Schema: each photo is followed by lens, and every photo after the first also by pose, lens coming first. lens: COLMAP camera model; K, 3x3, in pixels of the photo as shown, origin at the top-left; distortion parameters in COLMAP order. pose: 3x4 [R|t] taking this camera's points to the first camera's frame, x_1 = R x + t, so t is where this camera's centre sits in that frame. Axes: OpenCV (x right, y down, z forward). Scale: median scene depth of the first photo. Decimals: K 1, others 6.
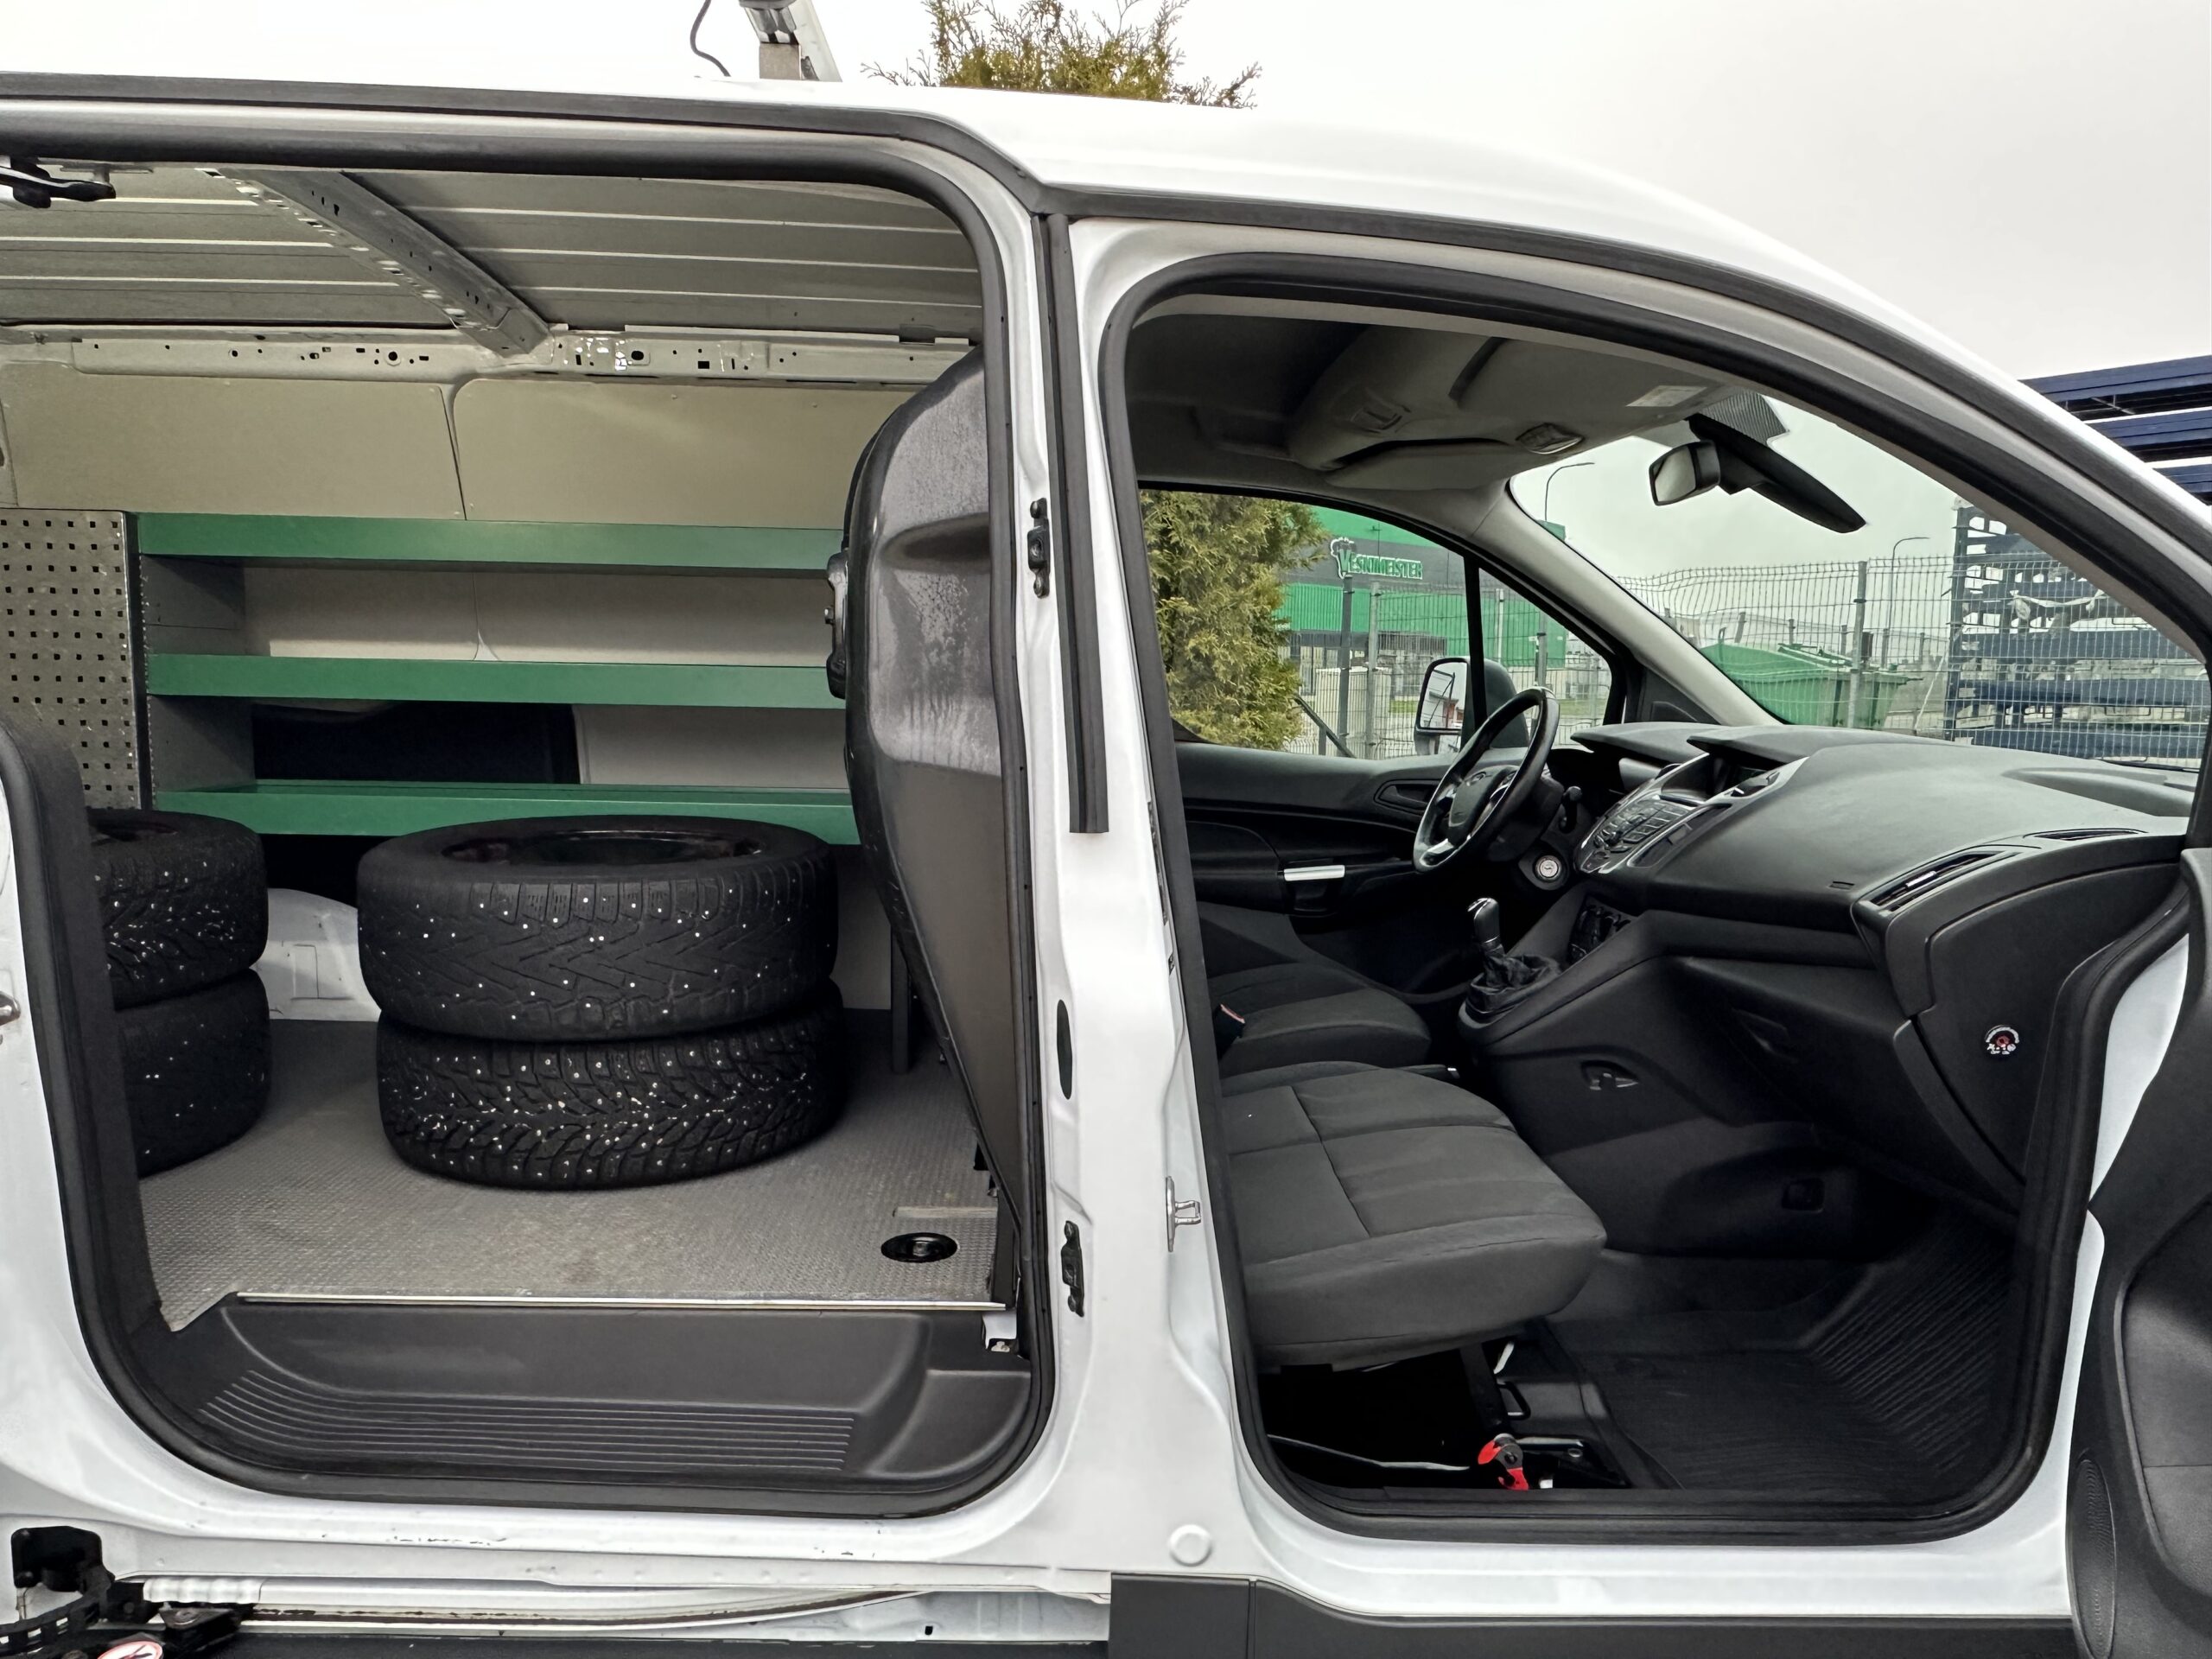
lens RADIAL K [[1464.7, 0, 1091.3], [0, 1464.7, 849.8], [0, 0, 1]] dist [-0.004142, -0.000591]
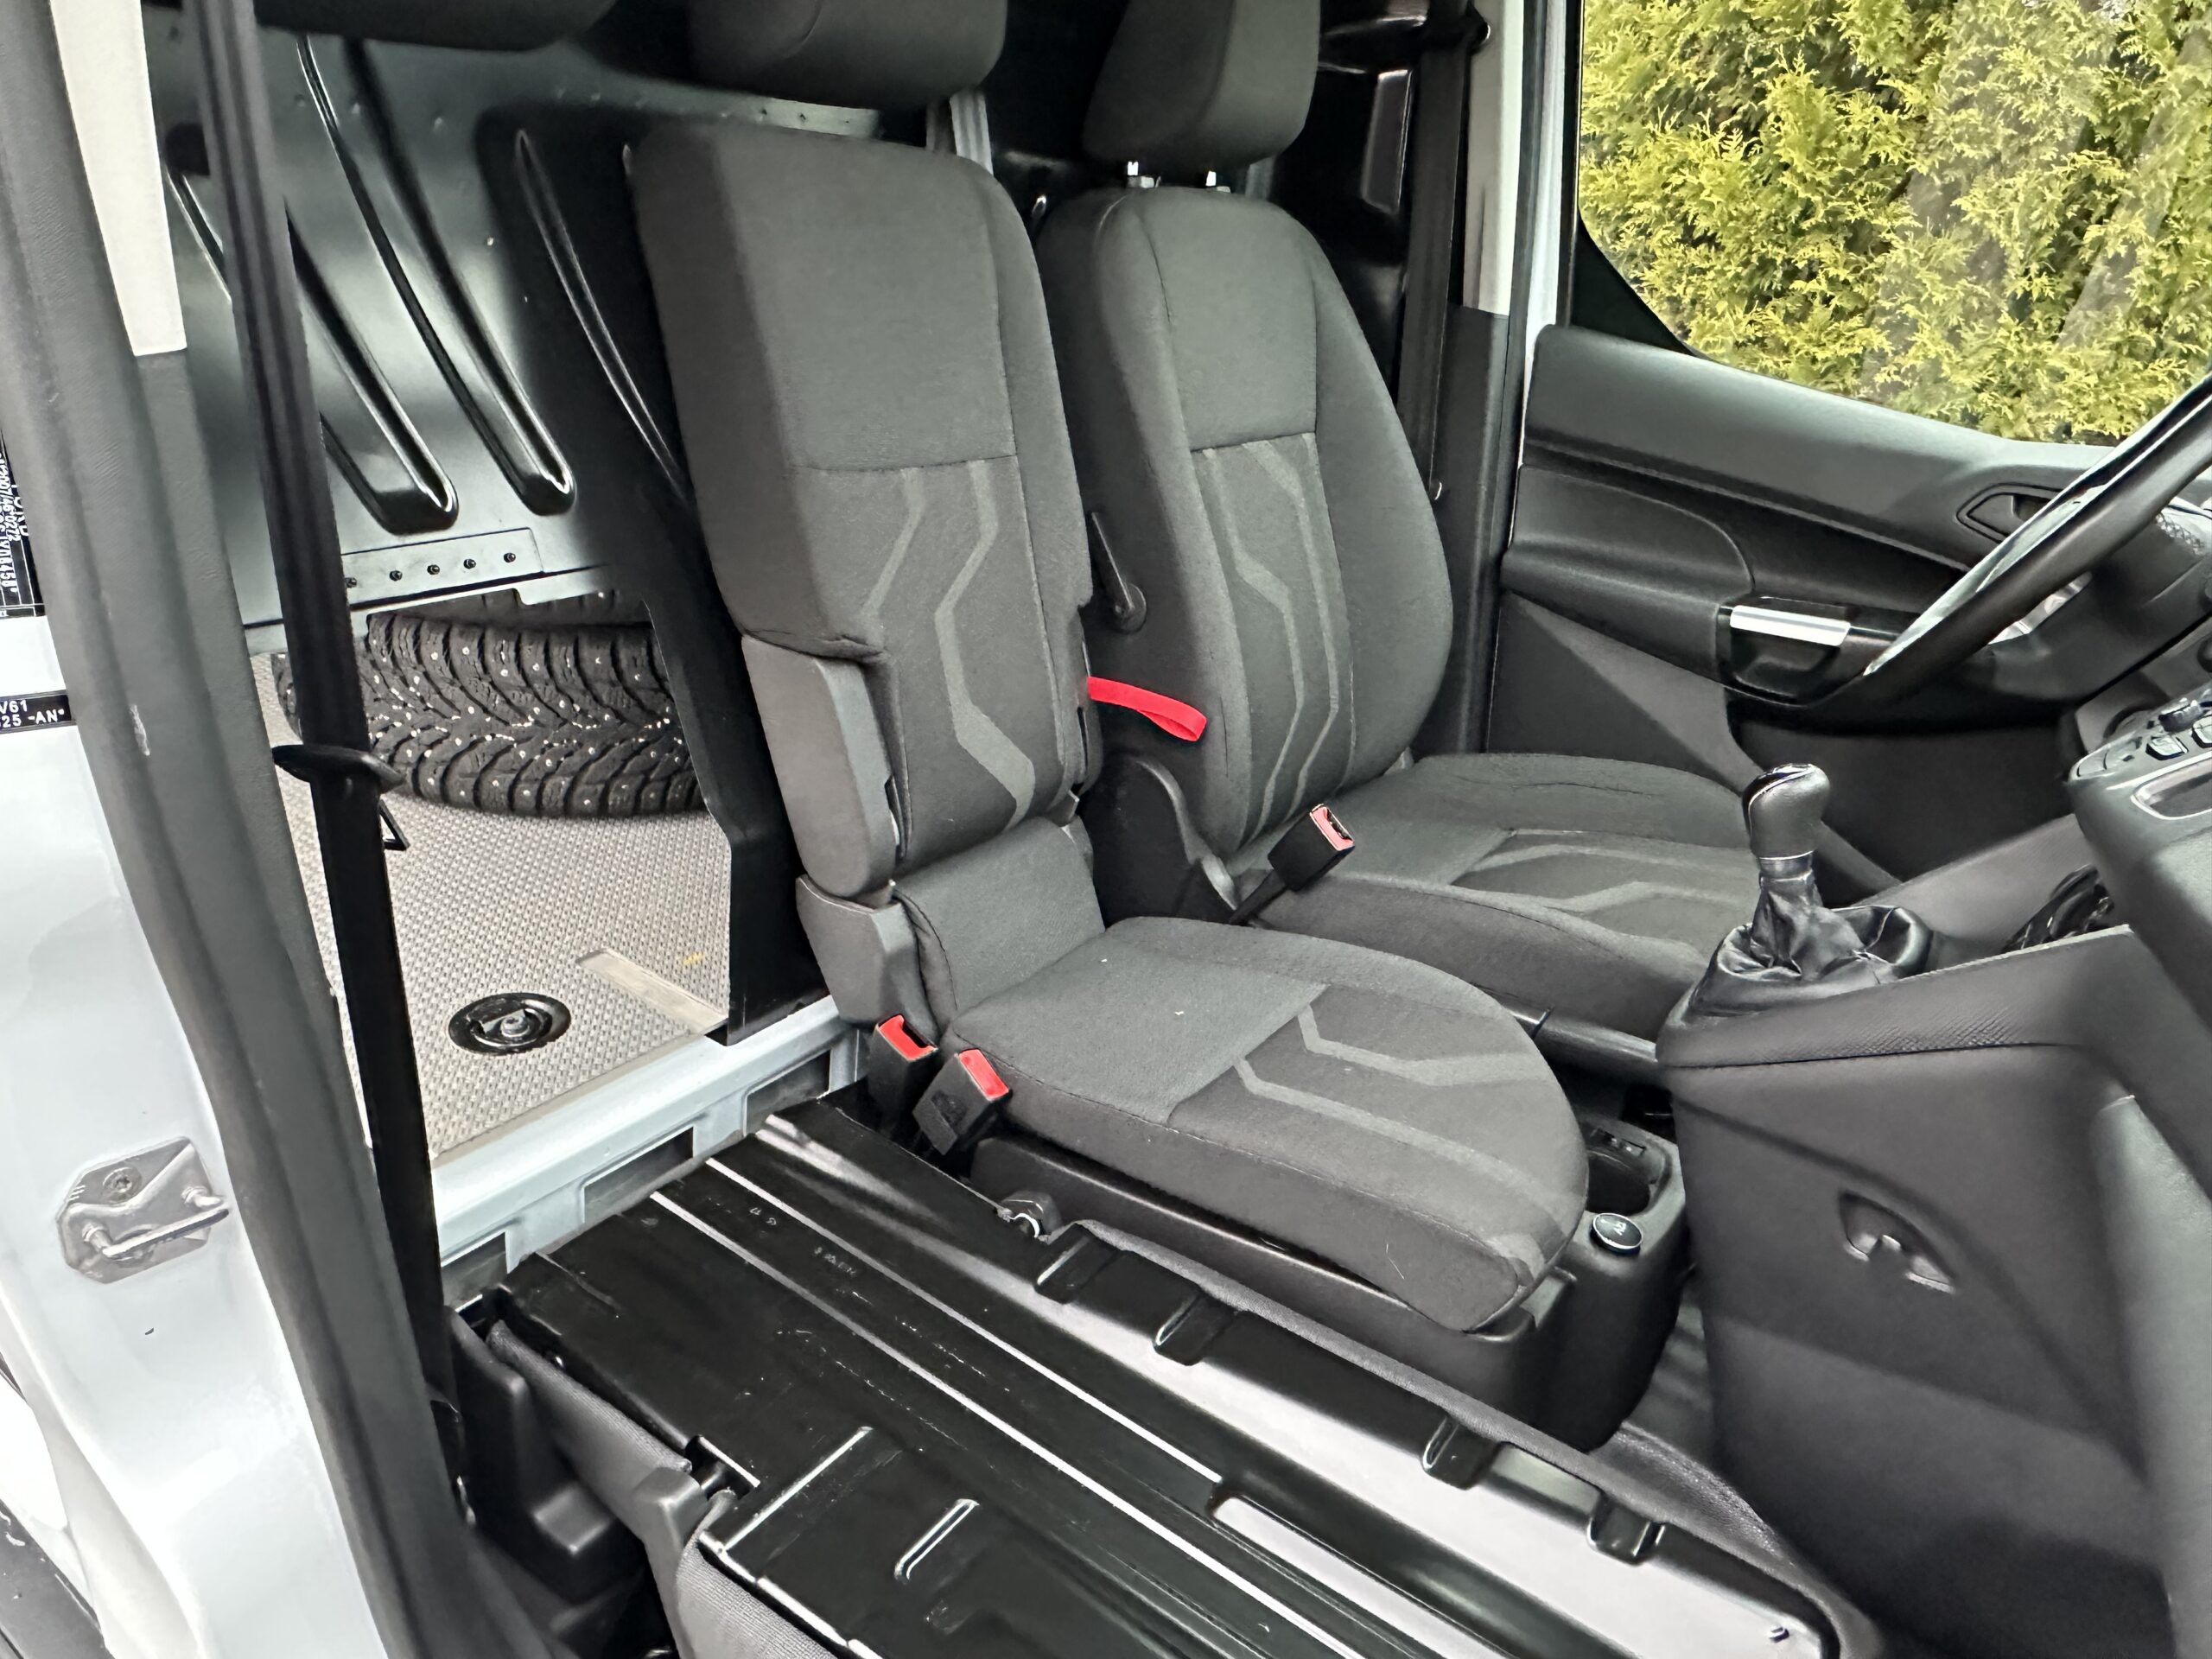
lens RADIAL K [[1464.7, 0, 1087.2], [0, 1464.7, 852.1], [0, 0, 1]] dist [-0.004142, -0.000591]
pose [[0.799553, 0.323621, -0.505949, 0.327791], [-0.174199, 0.931158, 0.320311, -0.046440], [0.574778, -0.167970, 0.800885, 0.518554]]
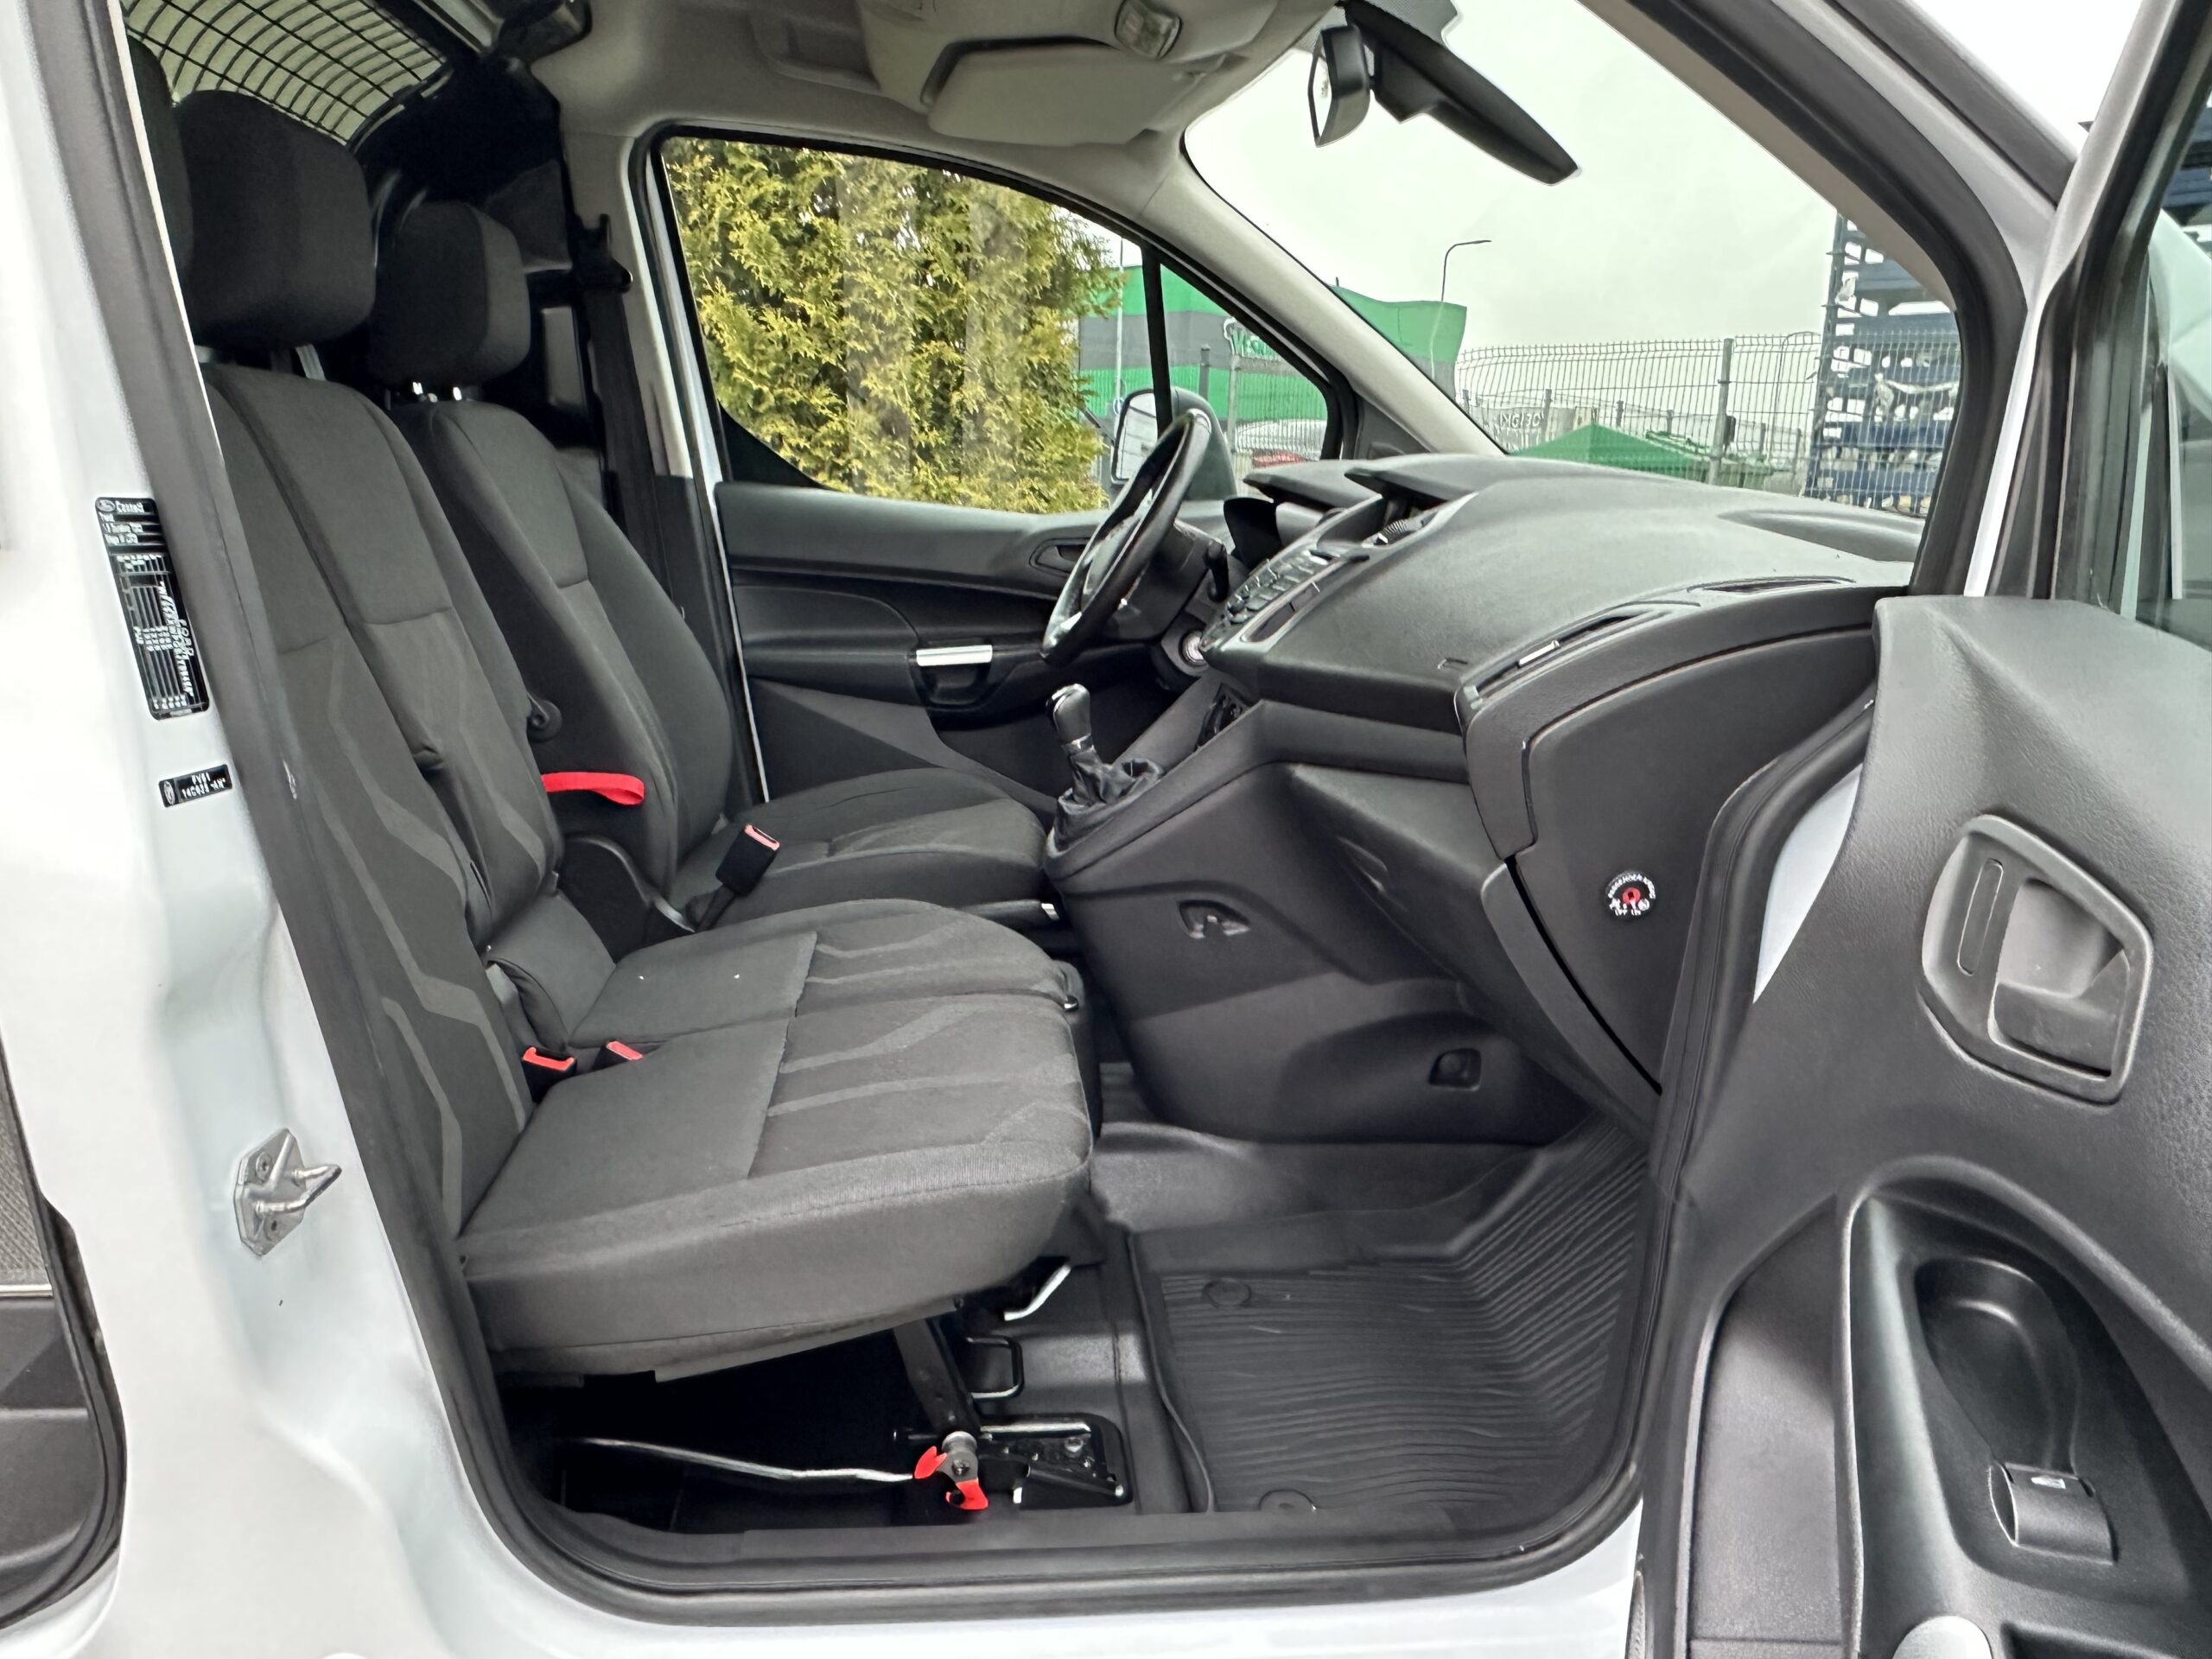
lens RADIAL K [[1464.7, 0, 1113.1], [0, 1464.7, 840.2], [0, 0, 1]] dist [-0.004142, -0.000591]
pose [[0.996489, -0.004314, 0.083614, 0.226585], [-0.006800, 0.991202, 0.132185, 0.012593], [-0.083449, -0.132289, 0.987692, 0.246194]]
